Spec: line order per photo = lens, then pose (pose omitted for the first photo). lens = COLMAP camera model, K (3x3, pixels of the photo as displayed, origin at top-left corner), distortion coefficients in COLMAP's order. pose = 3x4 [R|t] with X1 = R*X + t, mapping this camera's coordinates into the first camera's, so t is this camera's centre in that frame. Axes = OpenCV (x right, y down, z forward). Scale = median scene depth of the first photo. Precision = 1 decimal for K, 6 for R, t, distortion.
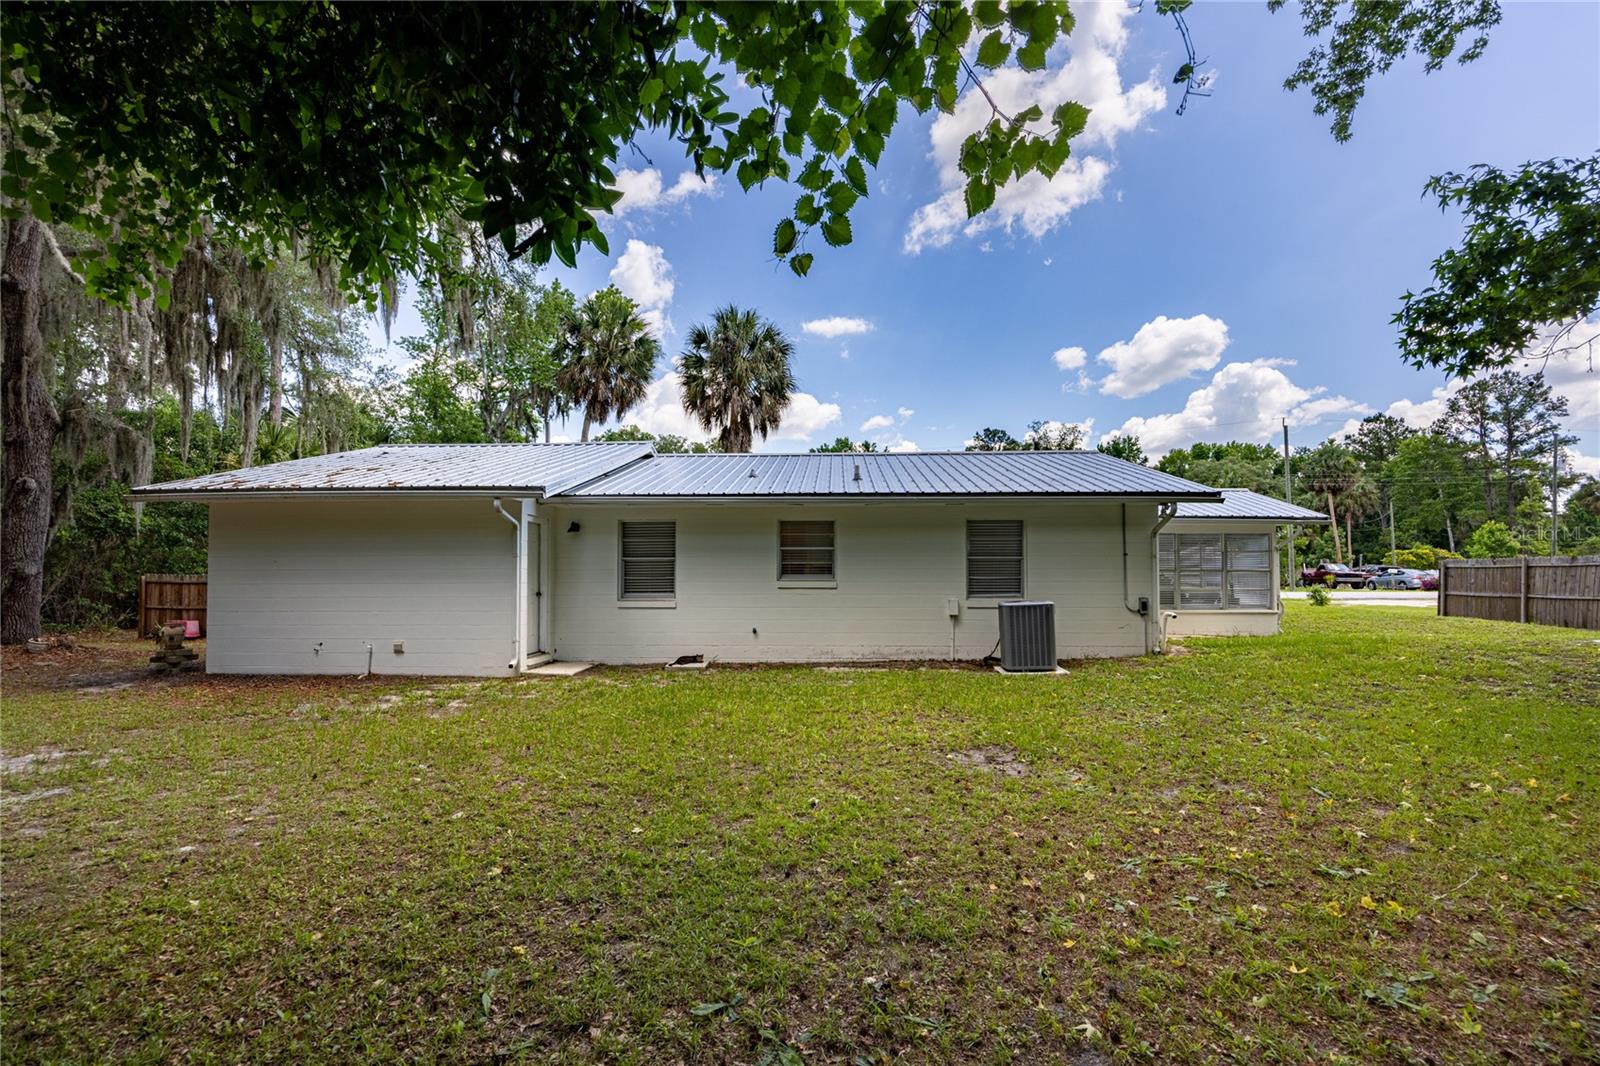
lens RADIAL K [[765.2, 0, 800.0], [0, 765.2, 533.0], [0, 0, 1]] dist [-0.012557, -0.000066]
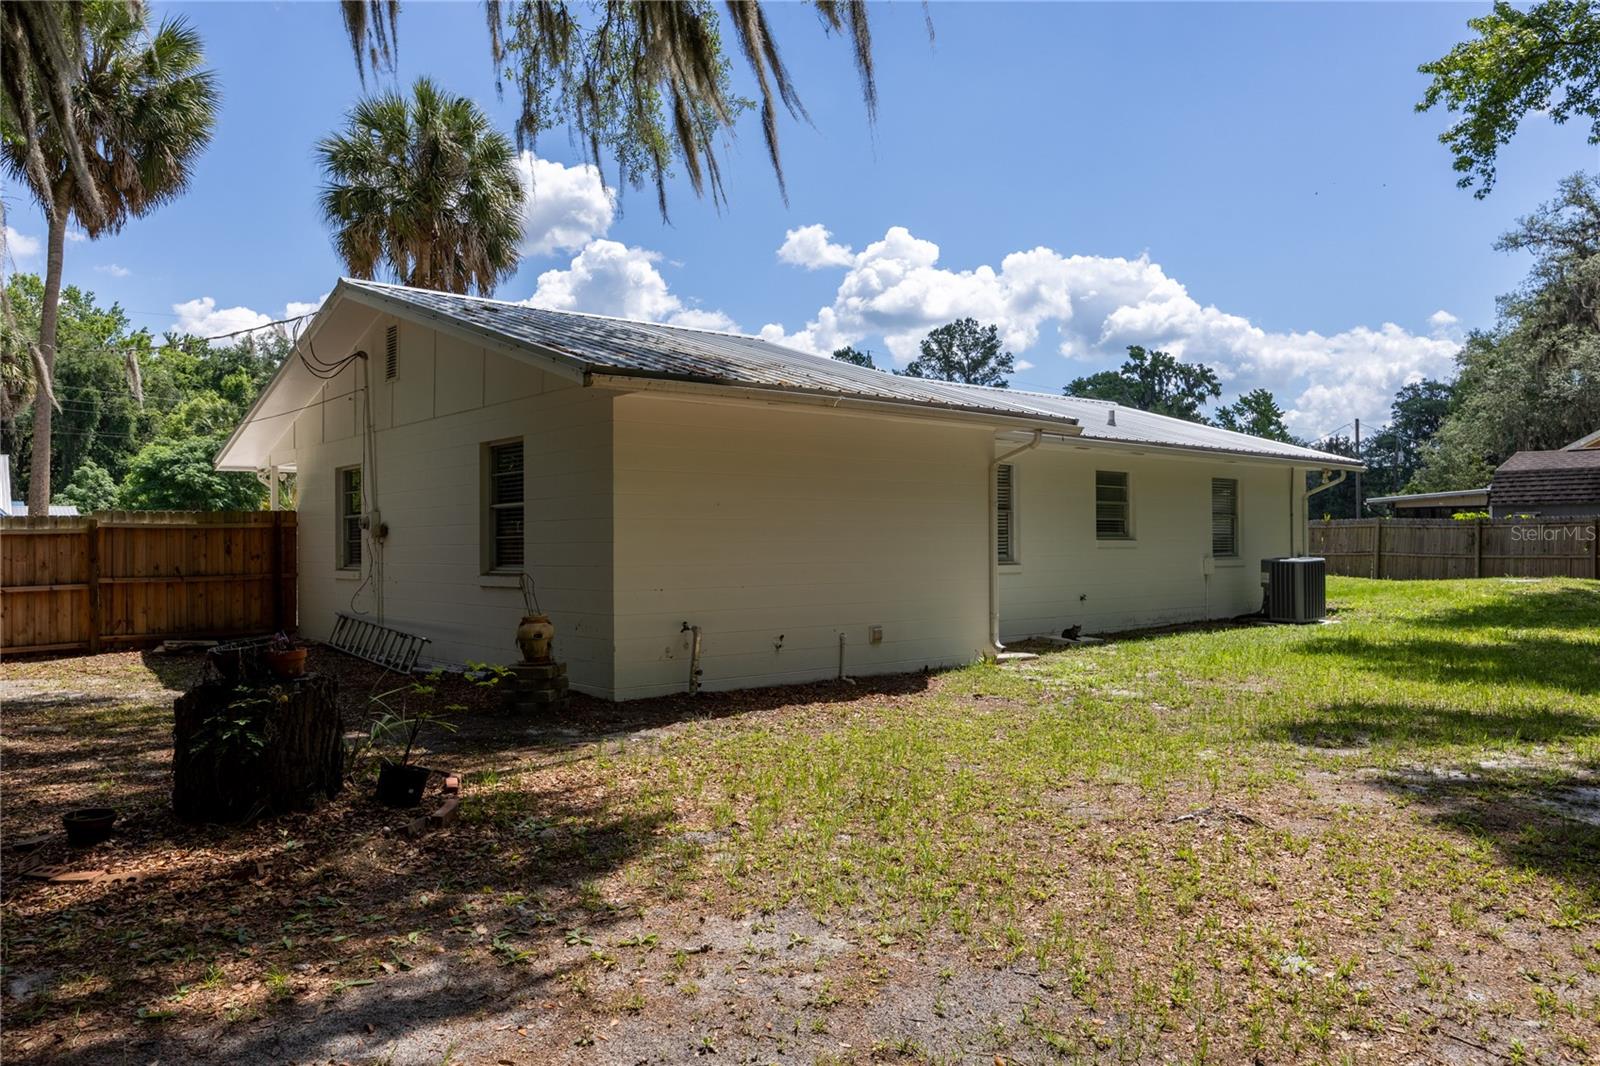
lens RADIAL K [[1165.8, 0, 802.4], [0, 1165.8, 540.6], [0, 0, 1]] dist [0.002194, -0.004863]
pose [[0.733459, -0.003083, 0.679727, -0.217642], [-0.040170, 0.998045, 0.047872, 0.001355], [-0.678546, -0.062417, 0.731902, 0.055970]]
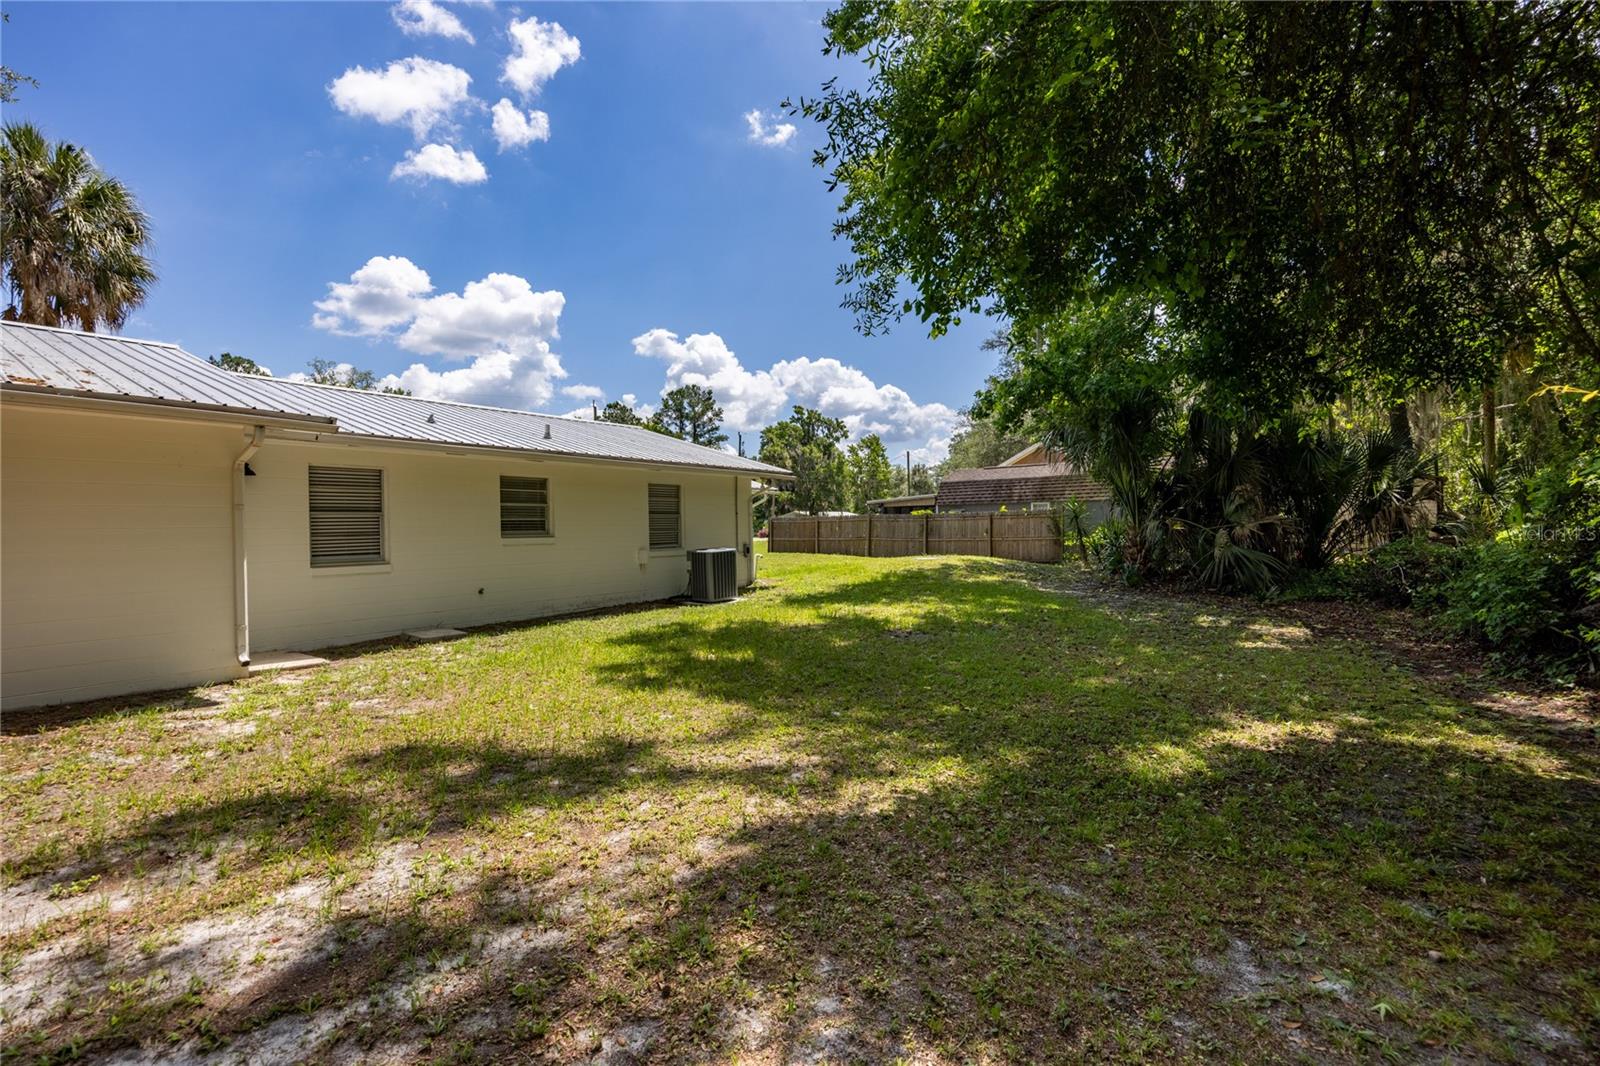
lens RADIAL K [[765.2, 0, 800.0], [0, 765.2, 533.0], [0, 0, 1]] dist [-0.012557, -0.000066]
pose [[0.522219, -0.015455, 0.852672, -0.211555], [-0.035947, 0.998548, 0.040115, 0.001237], [-0.852054, -0.051600, 0.520905, 0.054992]]
